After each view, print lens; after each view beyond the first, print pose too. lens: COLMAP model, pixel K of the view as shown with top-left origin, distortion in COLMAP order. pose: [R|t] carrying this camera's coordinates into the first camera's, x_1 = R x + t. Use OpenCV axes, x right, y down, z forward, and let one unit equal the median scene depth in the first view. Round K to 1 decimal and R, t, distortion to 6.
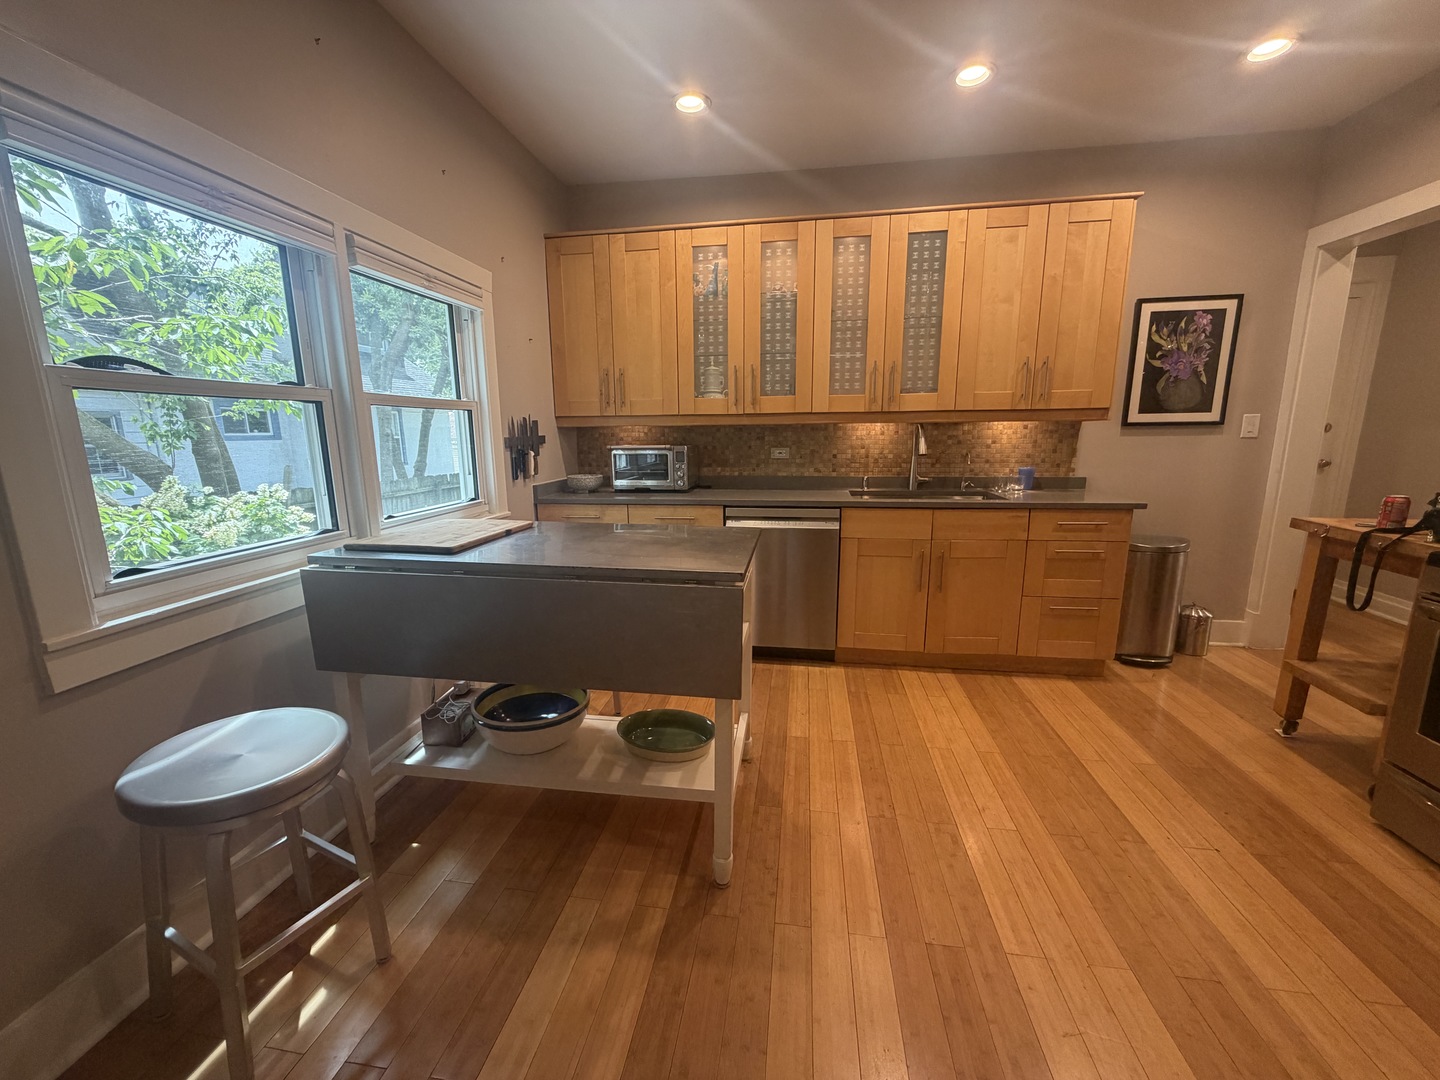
lens RADIAL K [[575.1, 0, 715.3], [0, 575.1, 545.3], [0, 0, 1]] dist [0.000199, -0.000441]
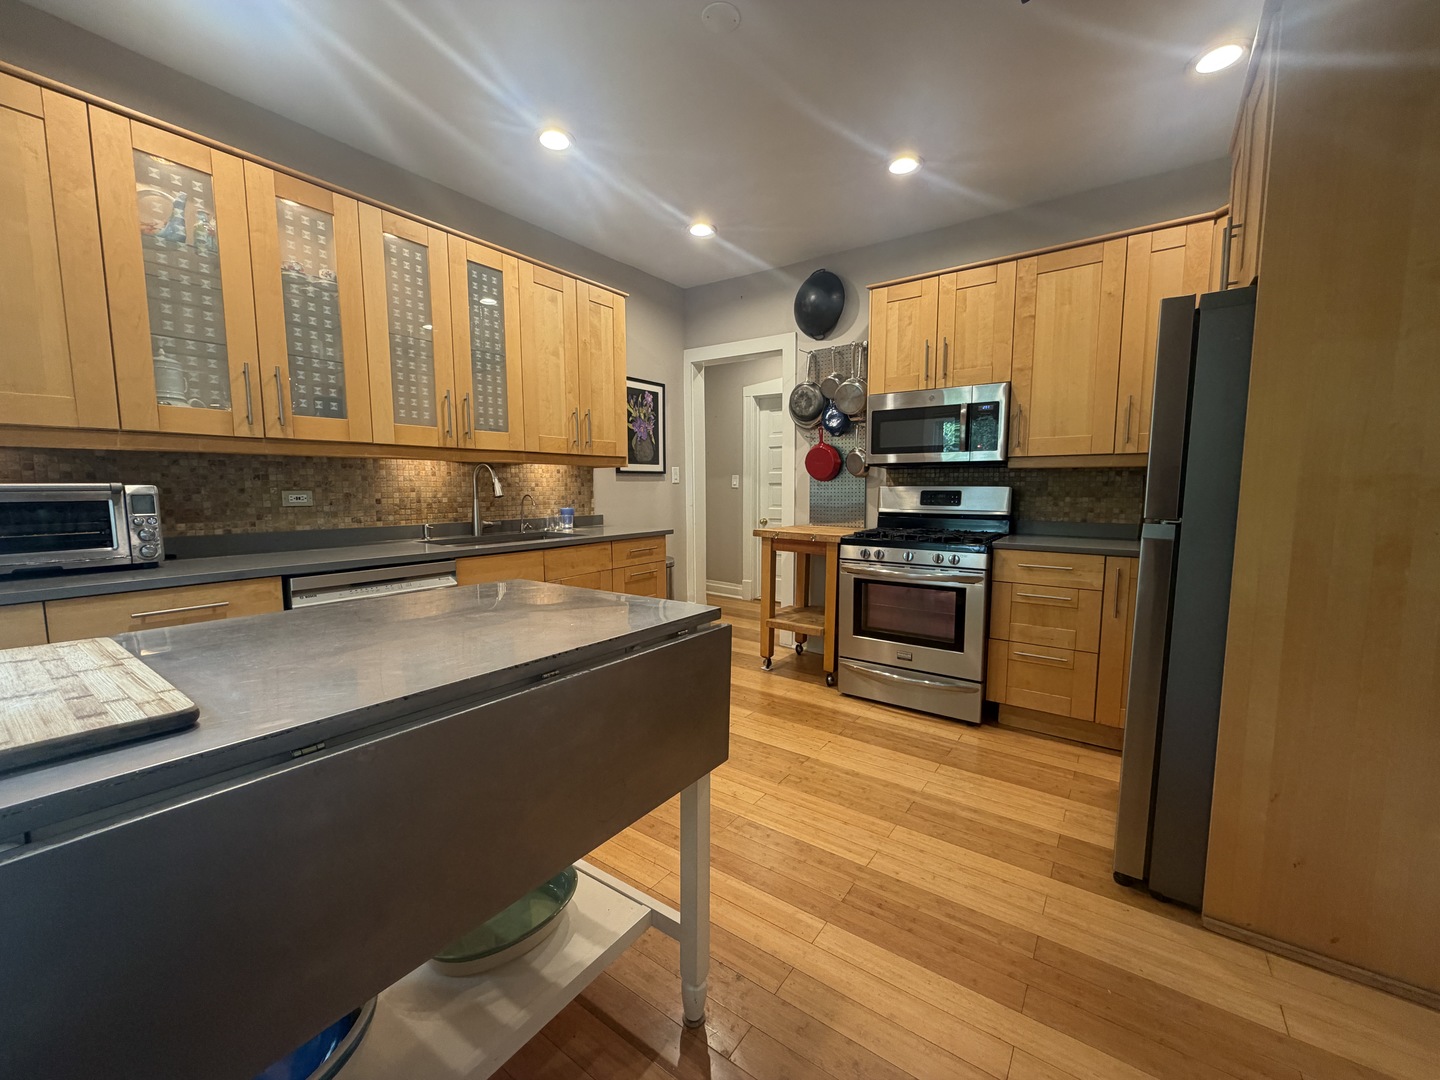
lens RADIAL K [[575.1, 0, 715.3], [0, 575.1, 545.3], [0, 0, 1]] dist [0.000199, -0.000441]
pose [[0.455576, -0.082410, 0.886374, -0.317307], [0.171324, 0.985208, 0.003542, -0.021520], [-0.873555, 0.150243, 0.462956, 0.268042]]
